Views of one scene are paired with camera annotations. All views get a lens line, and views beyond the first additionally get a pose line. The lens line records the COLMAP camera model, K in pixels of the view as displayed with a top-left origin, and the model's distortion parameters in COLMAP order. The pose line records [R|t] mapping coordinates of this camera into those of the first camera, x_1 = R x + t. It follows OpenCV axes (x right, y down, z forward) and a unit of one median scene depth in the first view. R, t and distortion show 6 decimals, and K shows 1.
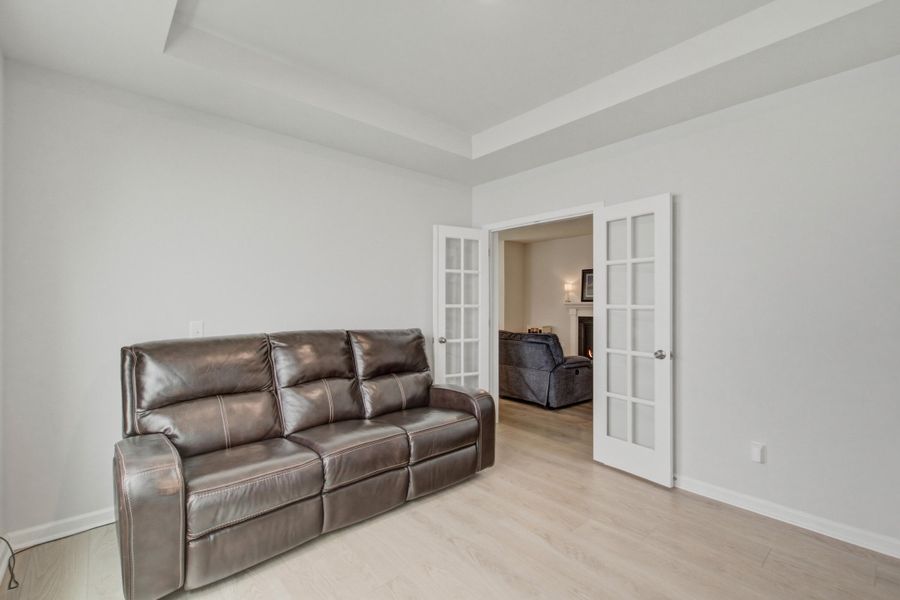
lens RADIAL K [[391.5, 0, 453.0], [0, 391.5, 300.3], [0, 0, 1]] dist [-0.006189, 0.000261]
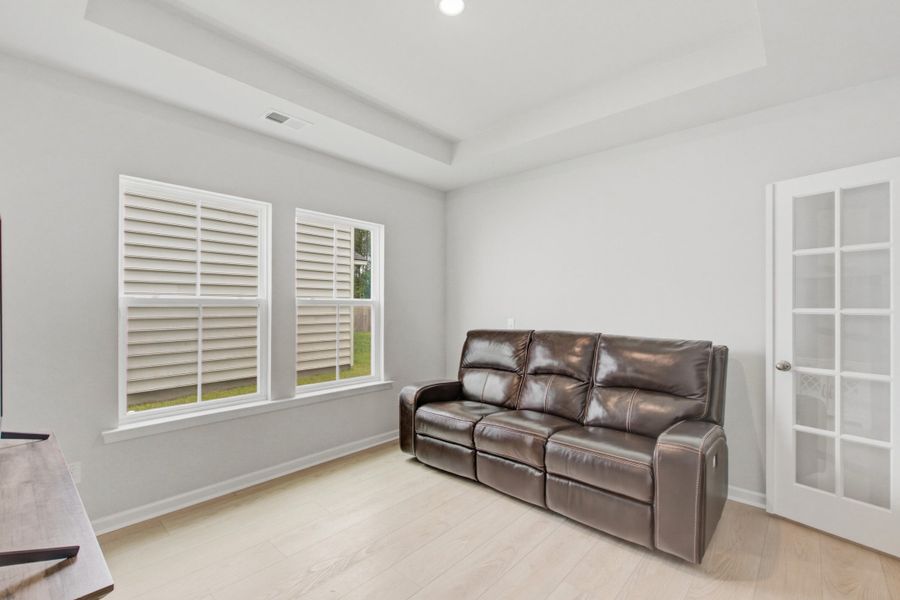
lens RADIAL K [[391.5, 0, 453.1], [0, 391.5, 306.8], [0, 0, 1]] dist [-0.006189, 0.000261]
pose [[0.122095, -0.003263, -0.992513, 0.520362], [0.003760, 0.999989, -0.002825, 0.007779], [0.992511, -0.003387, 0.122106, 0.407516]]
